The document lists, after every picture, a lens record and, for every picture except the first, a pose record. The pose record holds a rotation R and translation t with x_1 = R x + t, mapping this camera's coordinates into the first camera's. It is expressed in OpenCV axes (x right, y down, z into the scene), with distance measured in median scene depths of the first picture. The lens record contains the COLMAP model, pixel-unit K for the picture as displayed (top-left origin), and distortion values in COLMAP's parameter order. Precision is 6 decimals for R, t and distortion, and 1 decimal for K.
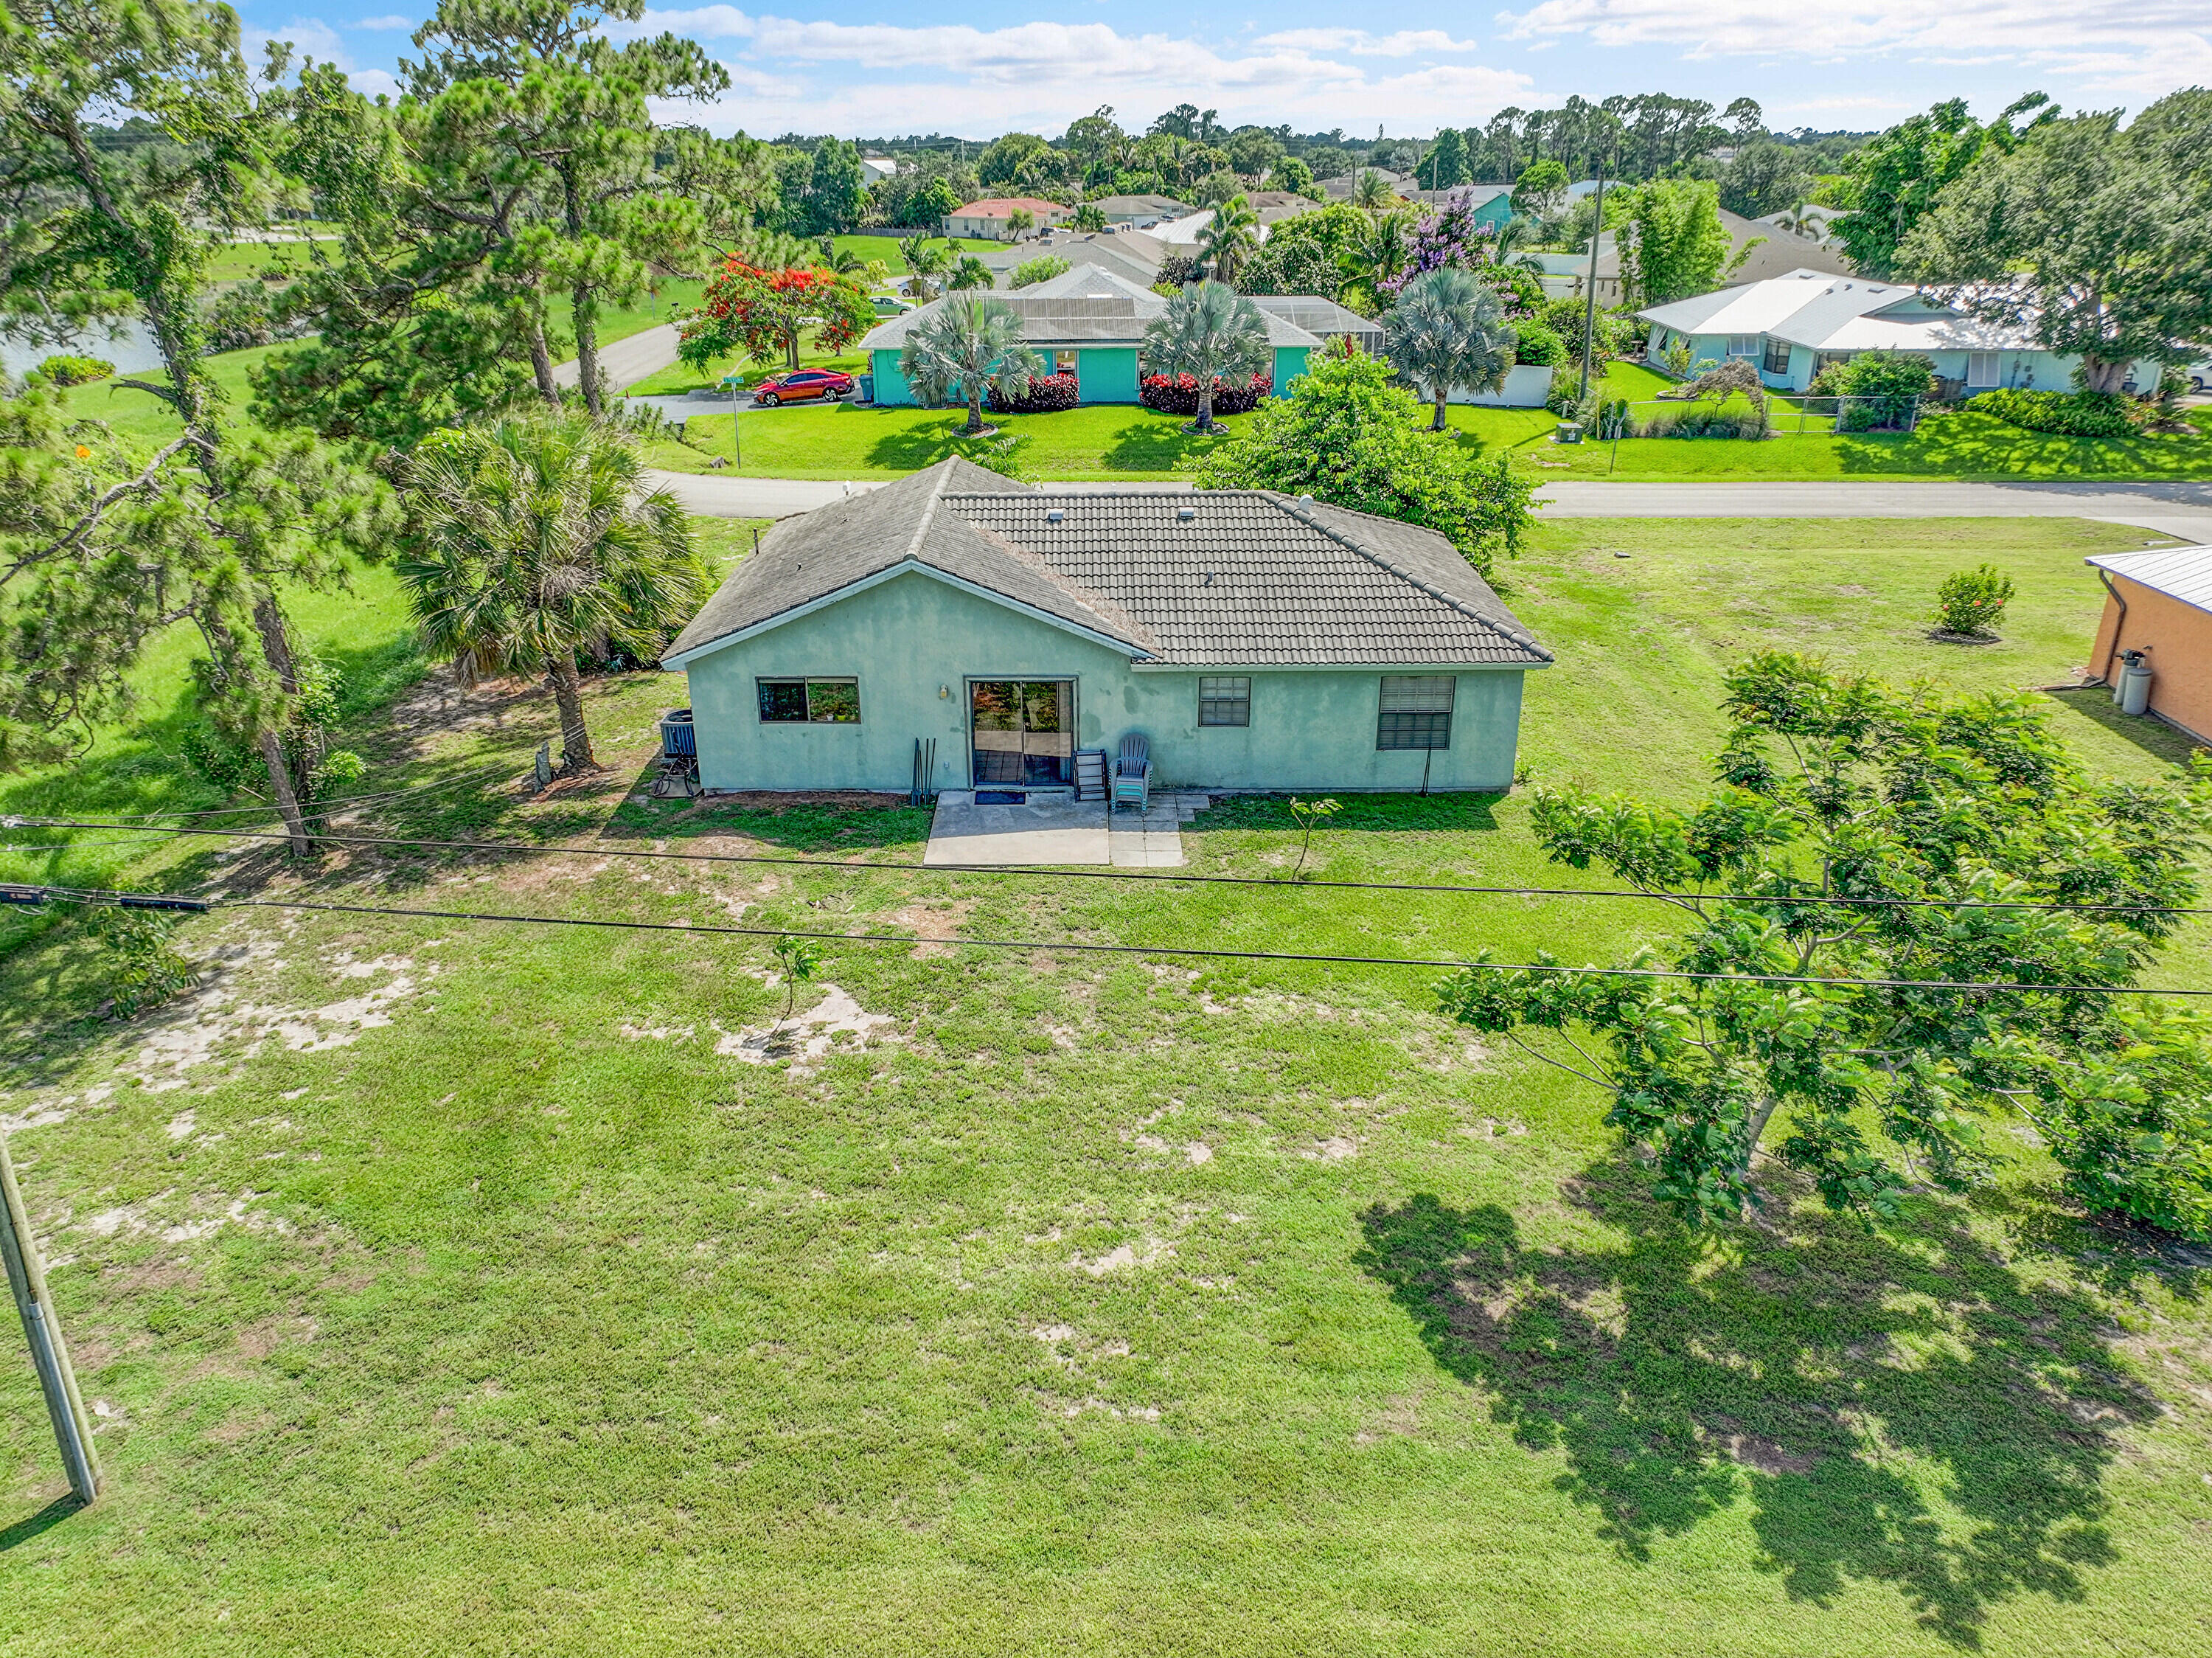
lens RADIAL K [[1546.4, 0, 1108.4], [0, 1546.4, 832.0], [0, 0, 1]] dist [0.000451, 0.013224]
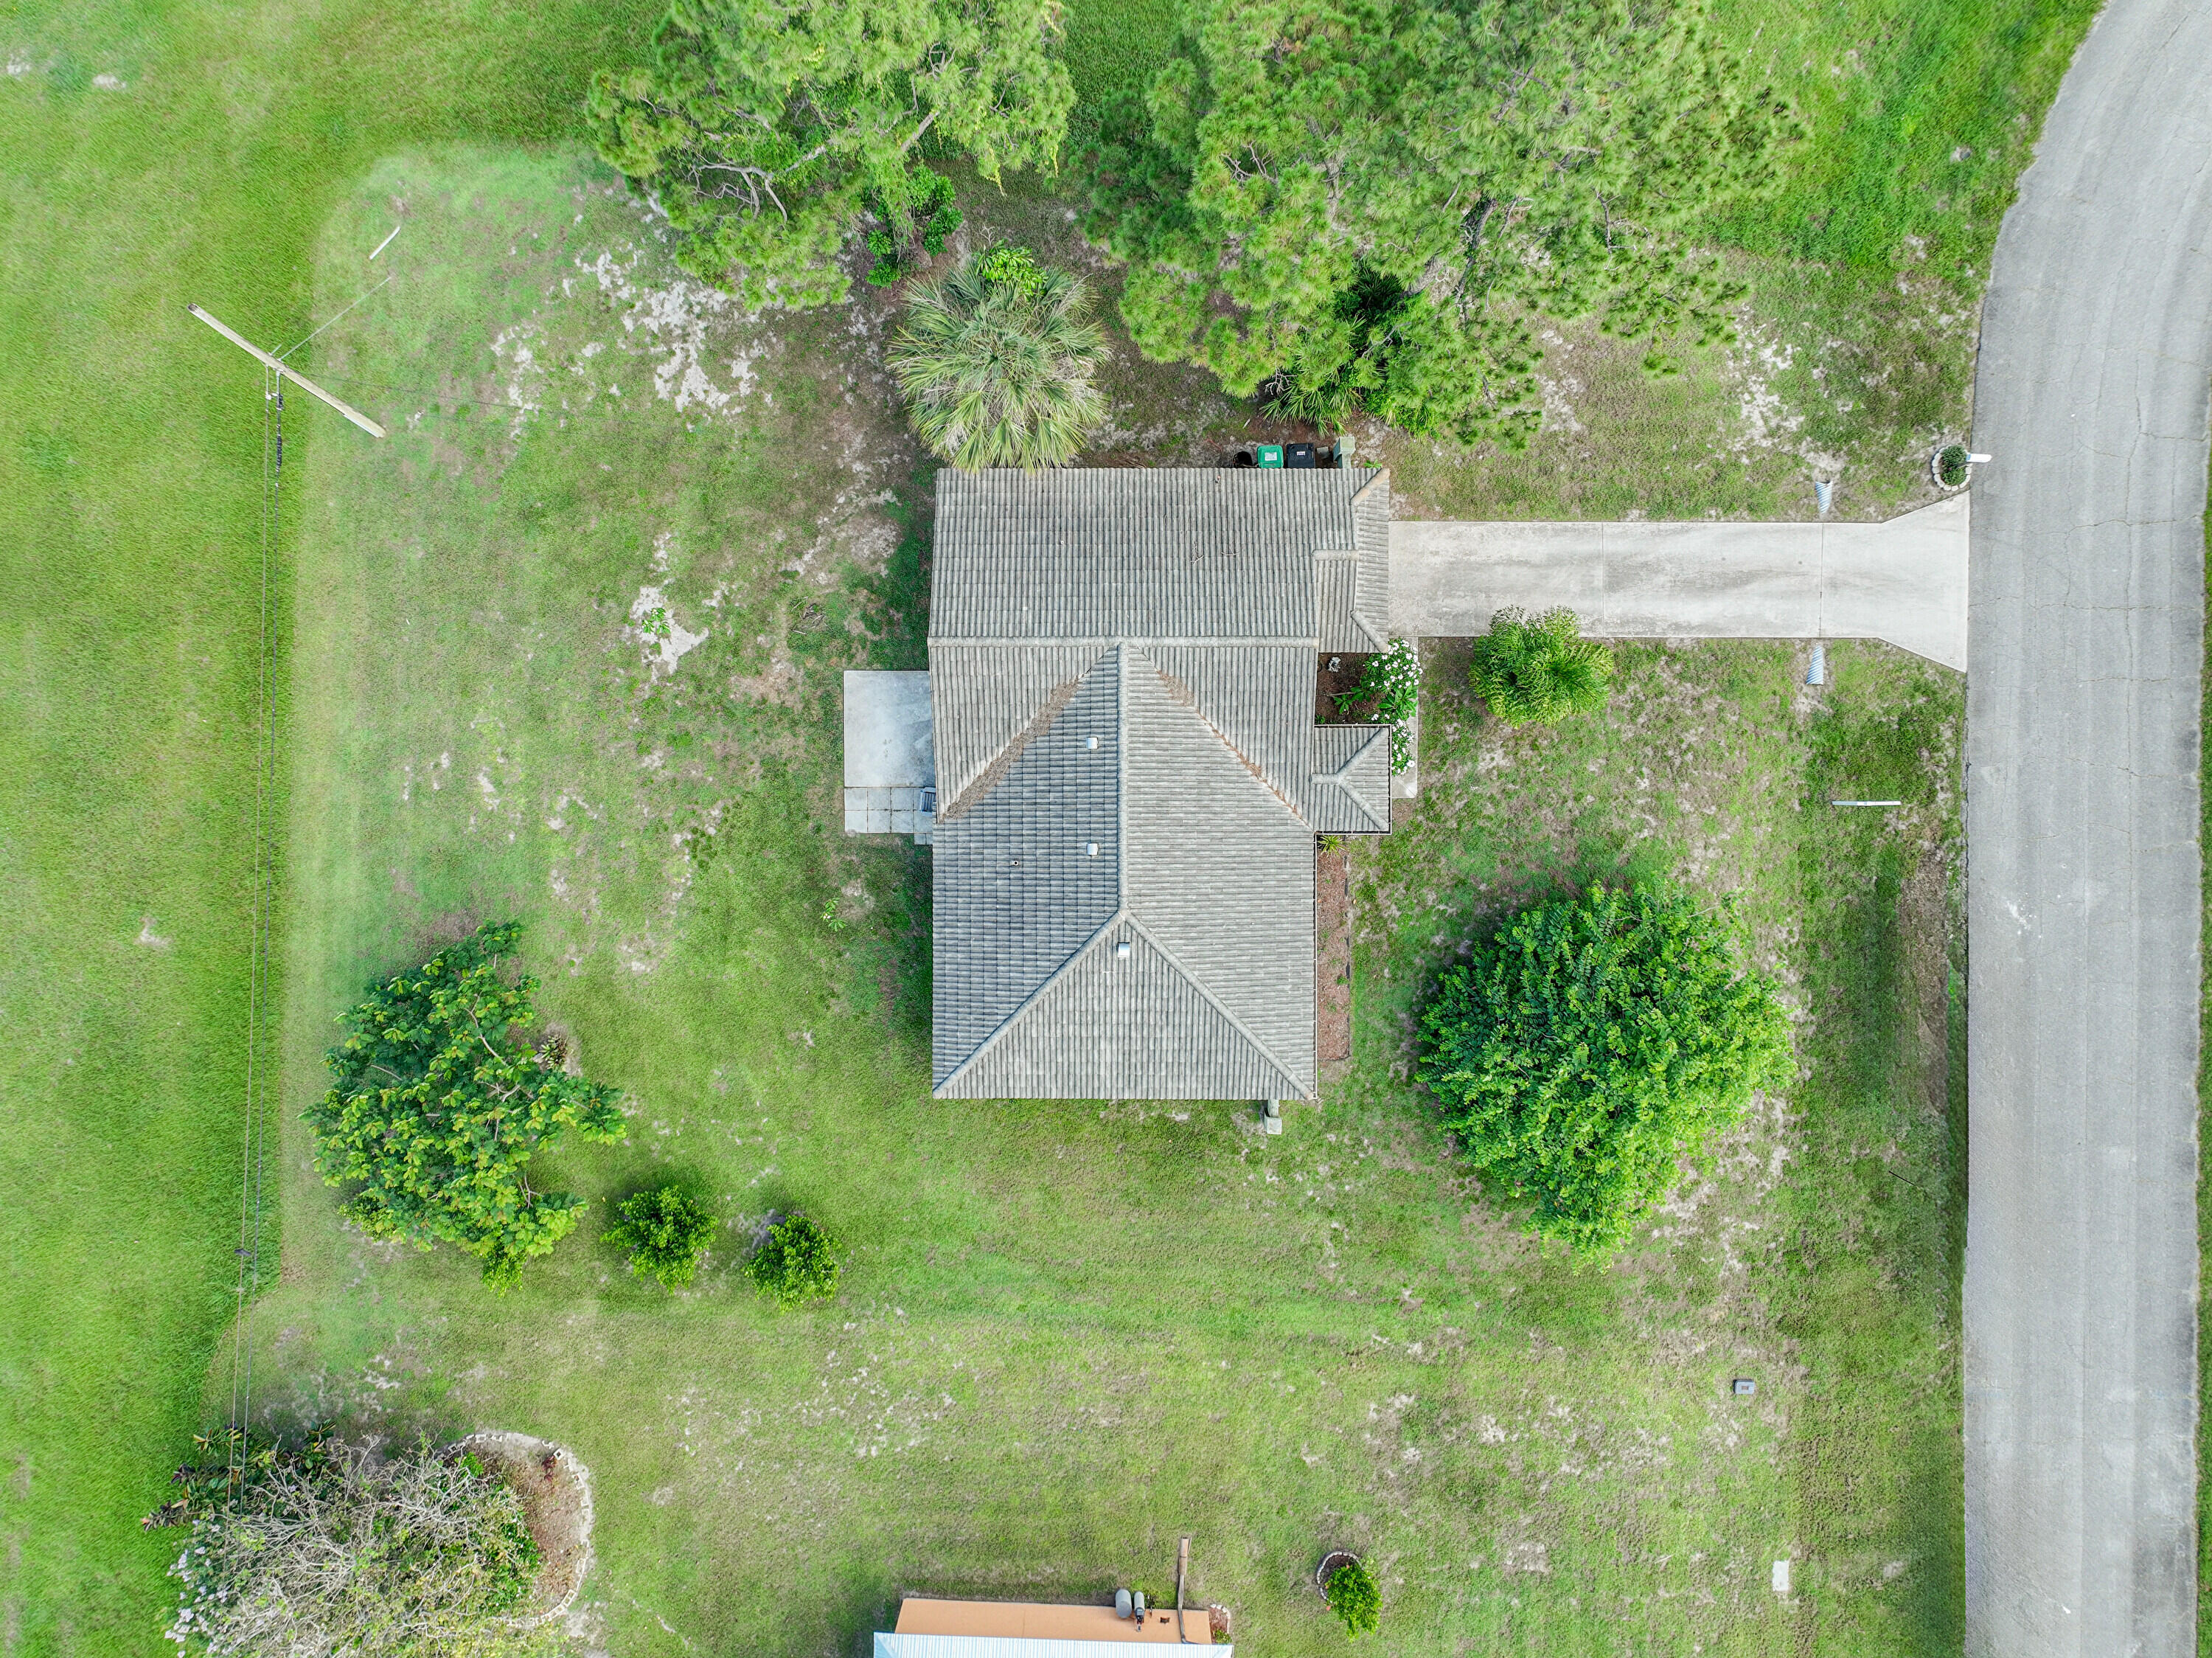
lens RADIAL K [[1546.4, 0, 1106.0], [0, 1546.4, 831.2], [0, 0, 1]] dist [0.000451, 0.013224]
pose [[-0.011330, 0.999911, 0.007107, 0.030068], [-0.399086, -0.011039, 0.916847, -1.442153], [0.916844, 0.007552, 0.399175, 0.562731]]
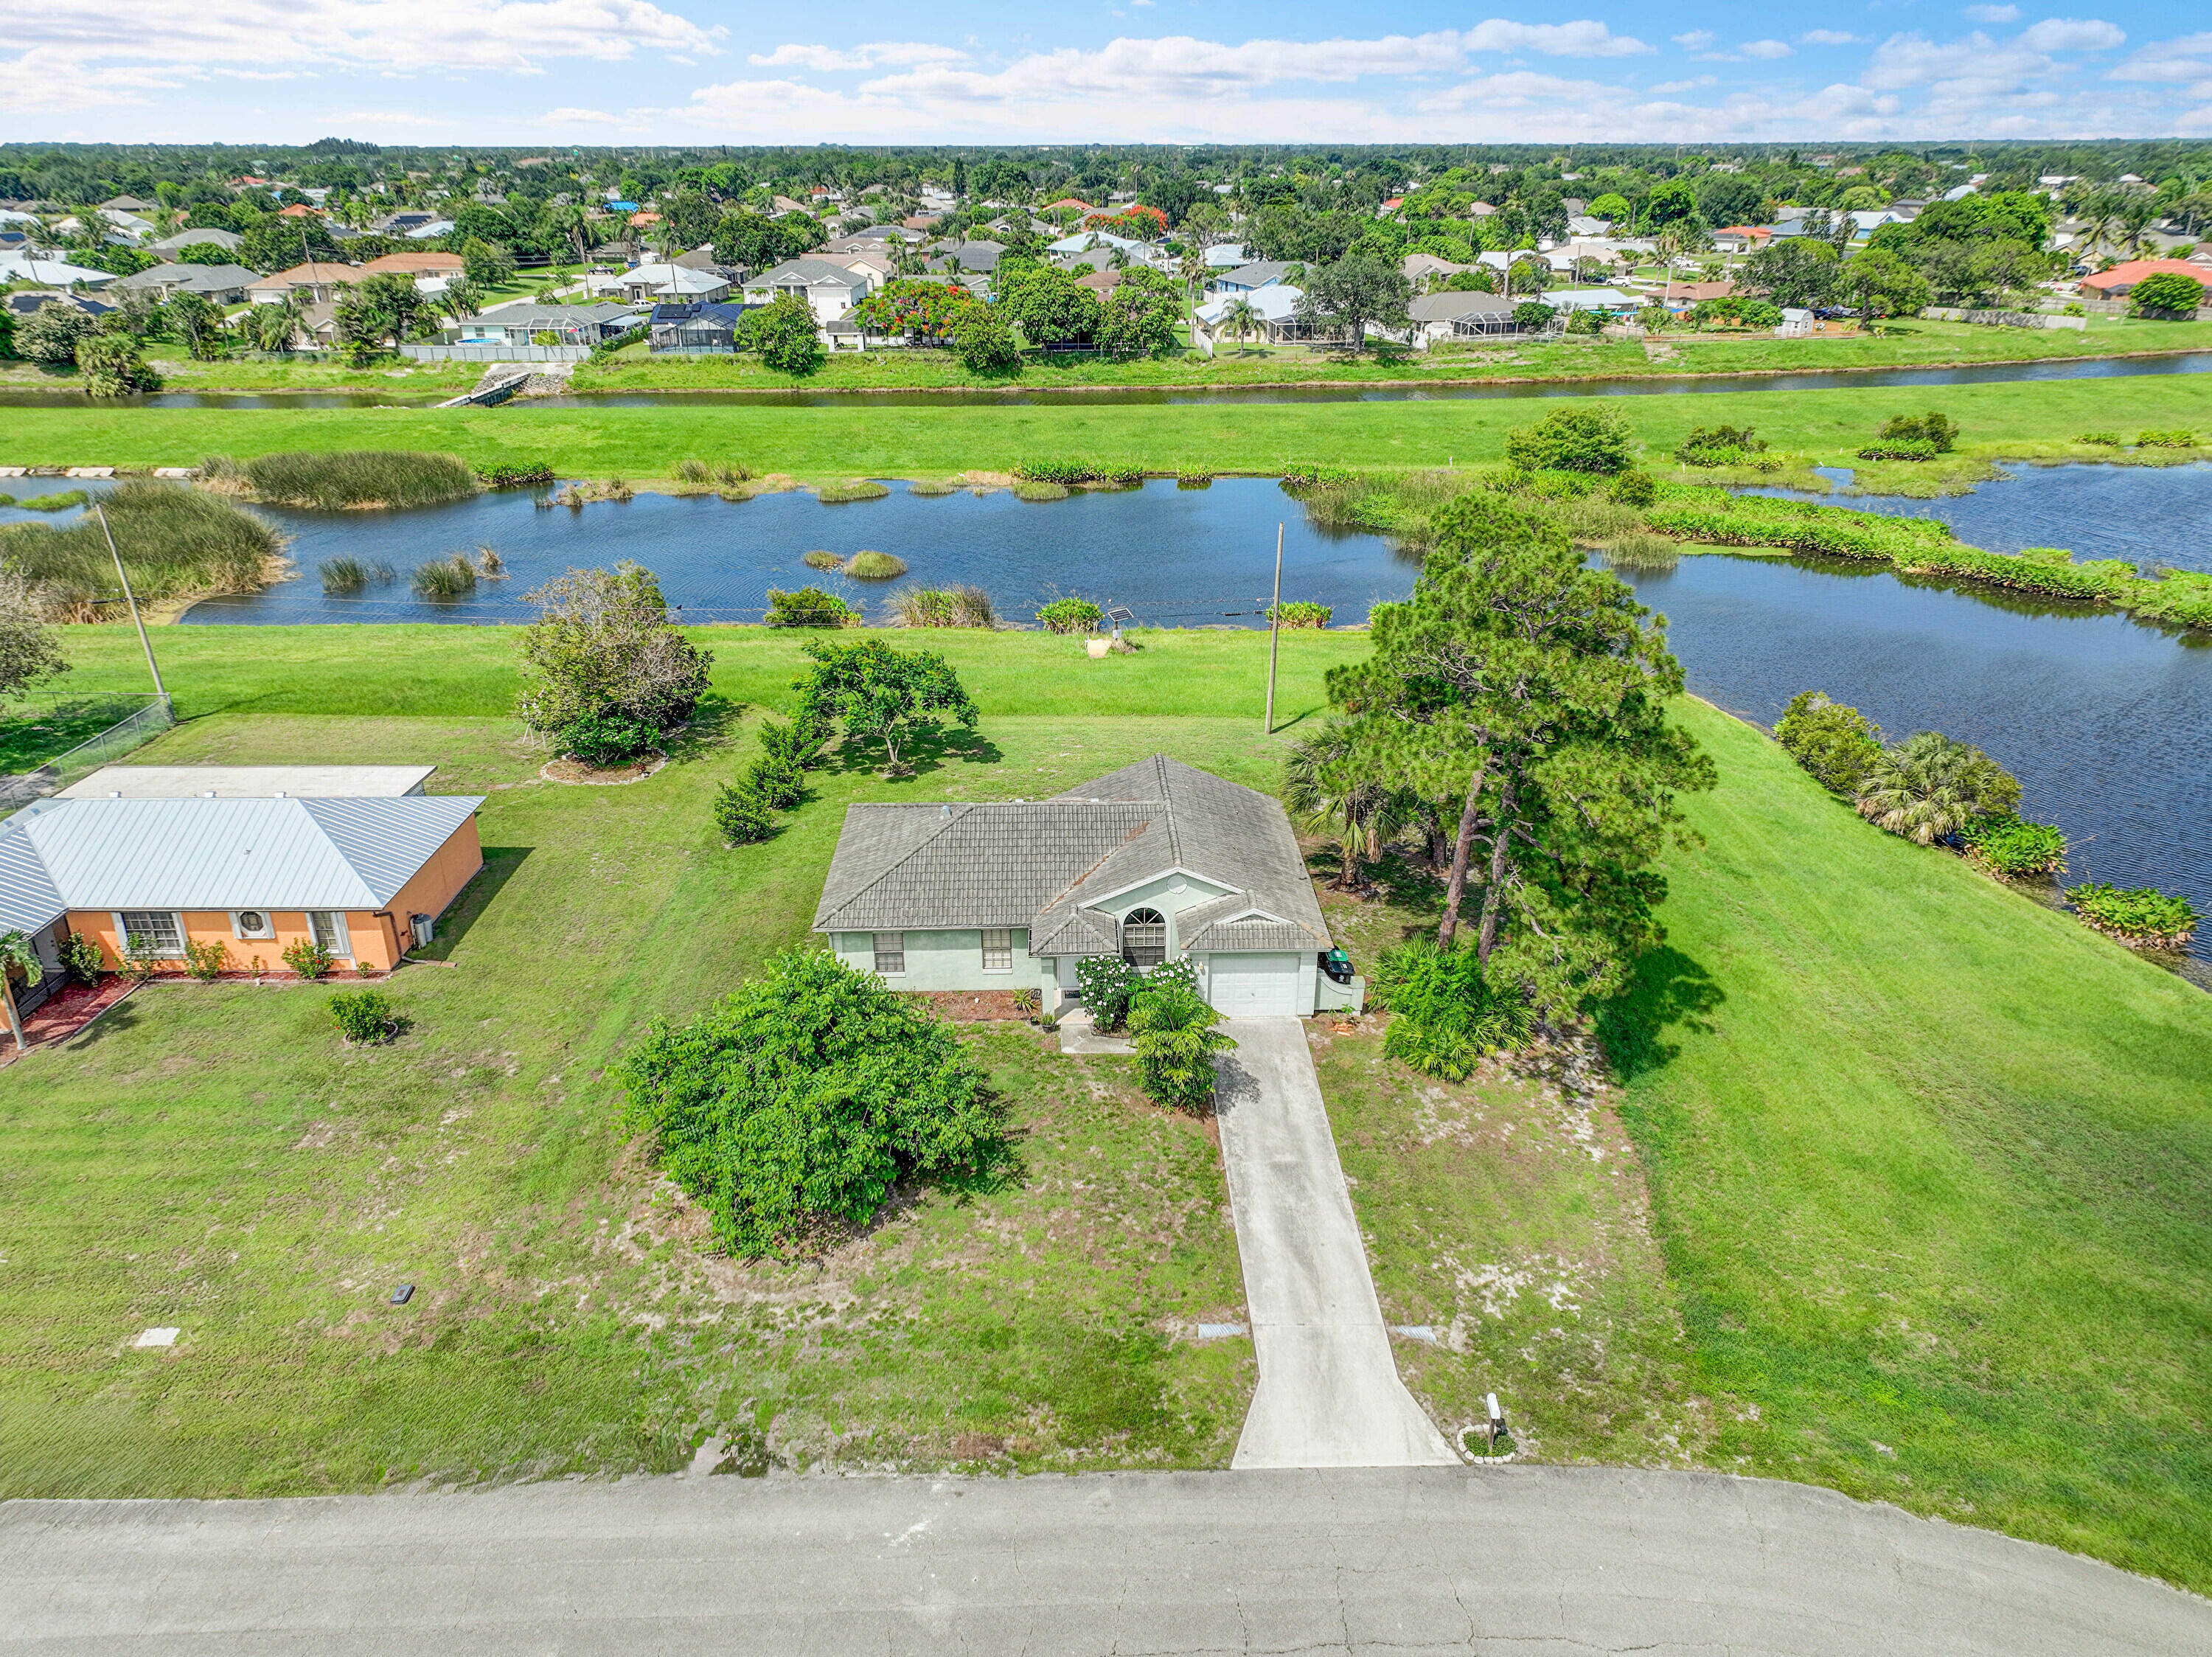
lens RADIAL K [[1546.3, 0, 1106.6], [0, 1546.3, 827.0], [0, 0, 1]] dist [0.000451, 0.013224]
pose [[-0.999670, 0.011412, -0.022995, -0.008053], [-0.009310, 0.673608, 0.739030, -1.579656], [0.023923, 0.739000, -0.673280, 2.360329]]
